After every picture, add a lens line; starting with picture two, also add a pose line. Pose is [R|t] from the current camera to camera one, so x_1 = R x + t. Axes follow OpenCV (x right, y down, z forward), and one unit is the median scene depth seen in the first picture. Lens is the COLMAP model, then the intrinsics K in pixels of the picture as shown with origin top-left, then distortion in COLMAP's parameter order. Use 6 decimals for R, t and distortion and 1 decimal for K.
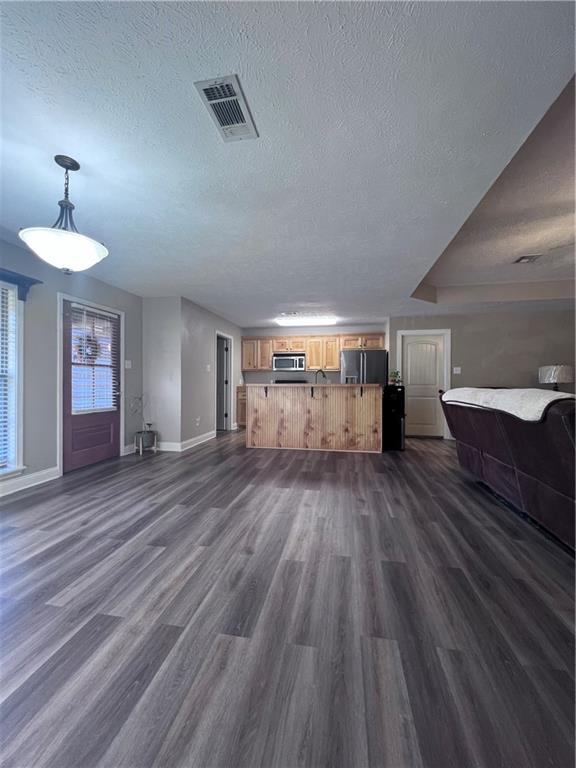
lens RADIAL K [[306.6, 0, 290.4], [0, 306.6, 380.8], [0, 0, 1]] dist [-0.003940, 0.000952]
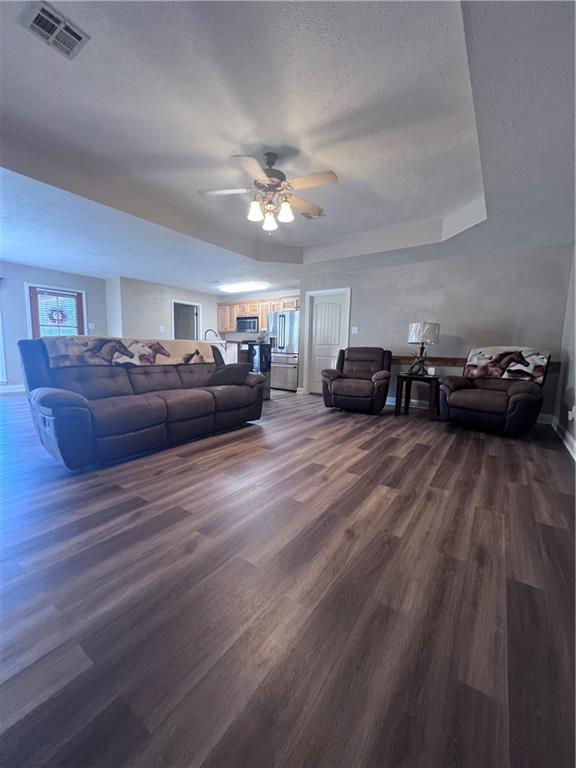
lens RADIAL K [[306.6, 0, 290.0], [0, 306.6, 383.2], [0, 0, 1]] dist [-0.003940, 0.000952]
pose [[0.908933, 0.067216, -0.411488, 1.077474], [-0.018877, 0.992542, 0.120434, 0.027996], [0.416514, -0.101698, 0.903423, 0.016323]]
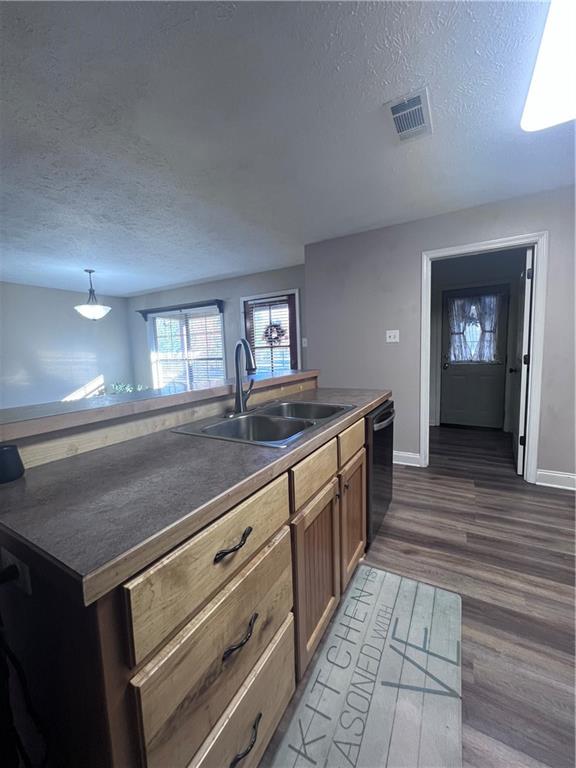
lens RADIAL K [[306.6, 0, 287.3], [0, 306.6, 384.0], [0, 0, 1]] dist [-0.003940, 0.000952]
pose [[-0.336997, 0.110415, -0.935009, 0.428292], [0.039388, 0.993883, 0.103172, -0.027216], [0.940682, -0.002059, -0.339284, 1.369098]]
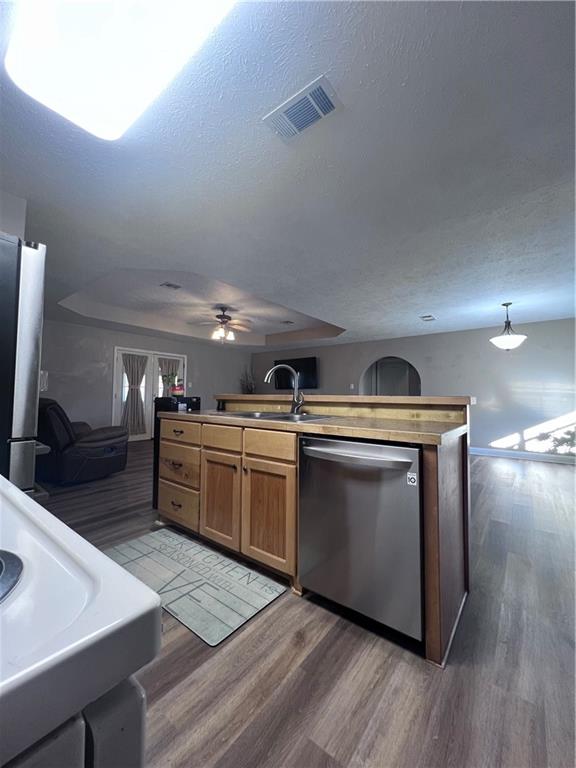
lens RADIAL K [[306.6, 0, 289.8], [0, 306.6, 380.1], [0, 0, 1]] dist [-0.003940, 0.000952]
pose [[-0.882813, 0.011985, 0.469573, -0.150701], [-0.016496, 0.998267, -0.056492, 0.014831], [-0.469436, -0.057618, -0.881085, 1.680659]]
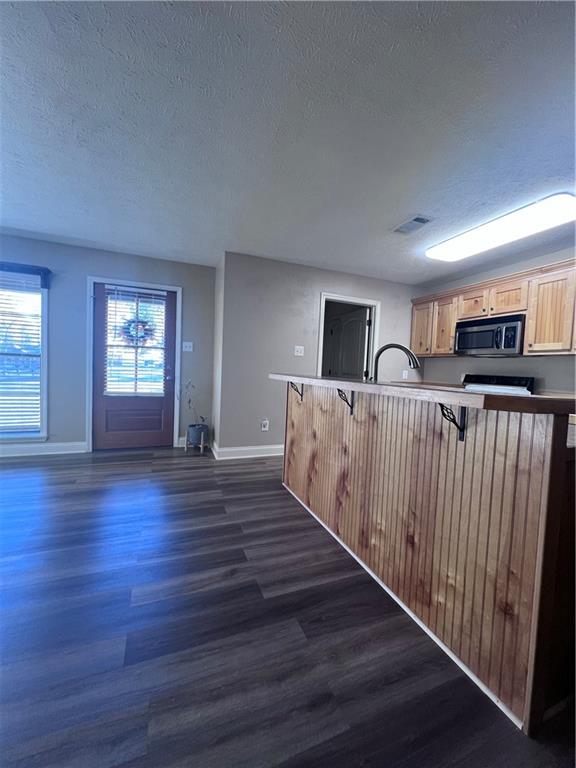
lens RADIAL K [[306.6, 0, 290.7], [0, 306.6, 383.6], [0, 0, 1]] dist [-0.003940, 0.000952]
pose [[0.530487, 0.064478, -0.845237, 0.414291], [-0.037100, 0.997914, 0.052840, -0.004901], [0.846881, 0.003327, 0.531772, 0.842633]]
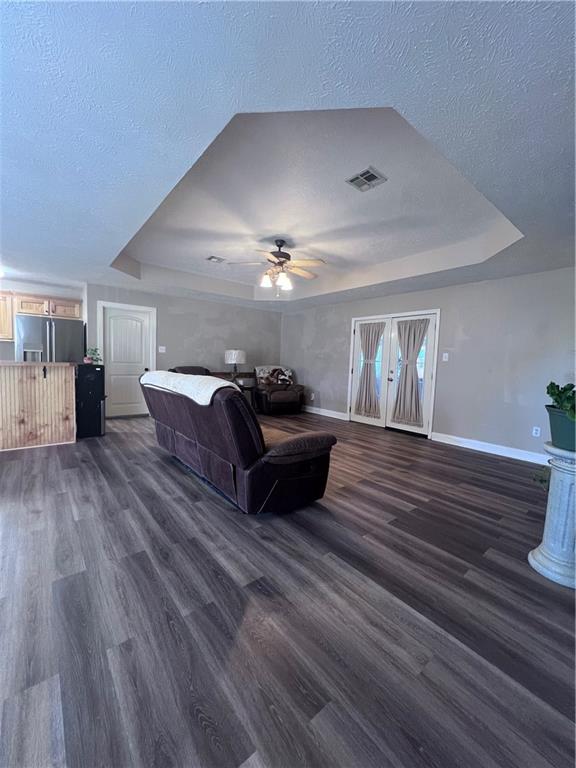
lens RADIAL K [[306.6, 0, 288.1], [0, 306.6, 382.8], [0, 0, 1]] dist [-0.003940, 0.000952]
pose [[0.648979, -0.035136, 0.759995, 0.040542], [-0.036594, 0.996335, 0.077311, -0.024363], [-0.759926, -0.077984, 0.645315, -0.003261]]
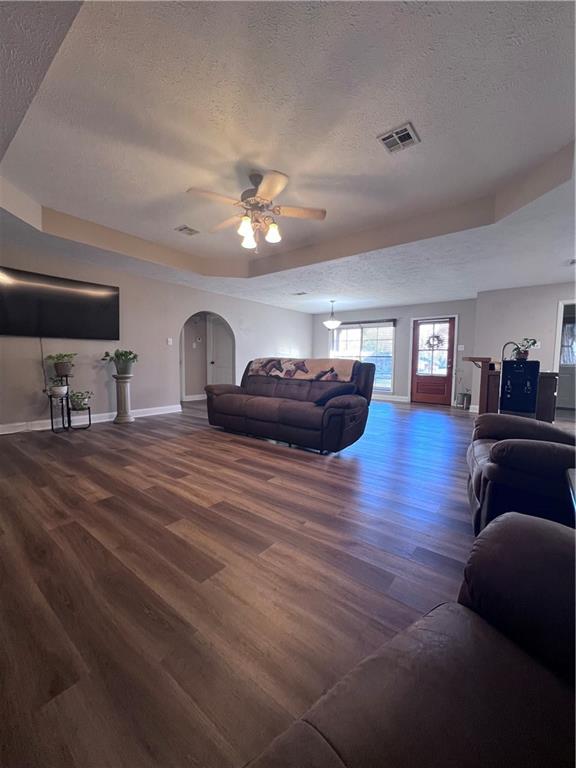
lens RADIAL K [[306.6, 0, 288.3], [0, 306.6, 383.4], [0, 0, 1]] dist [-0.003940, 0.000952]
pose [[-0.471859, 0.055187, -0.879945, 1.322219], [-0.009693, 0.997654, 0.067767, 0.030826], [0.881621, 0.040506, -0.470217, 1.040443]]
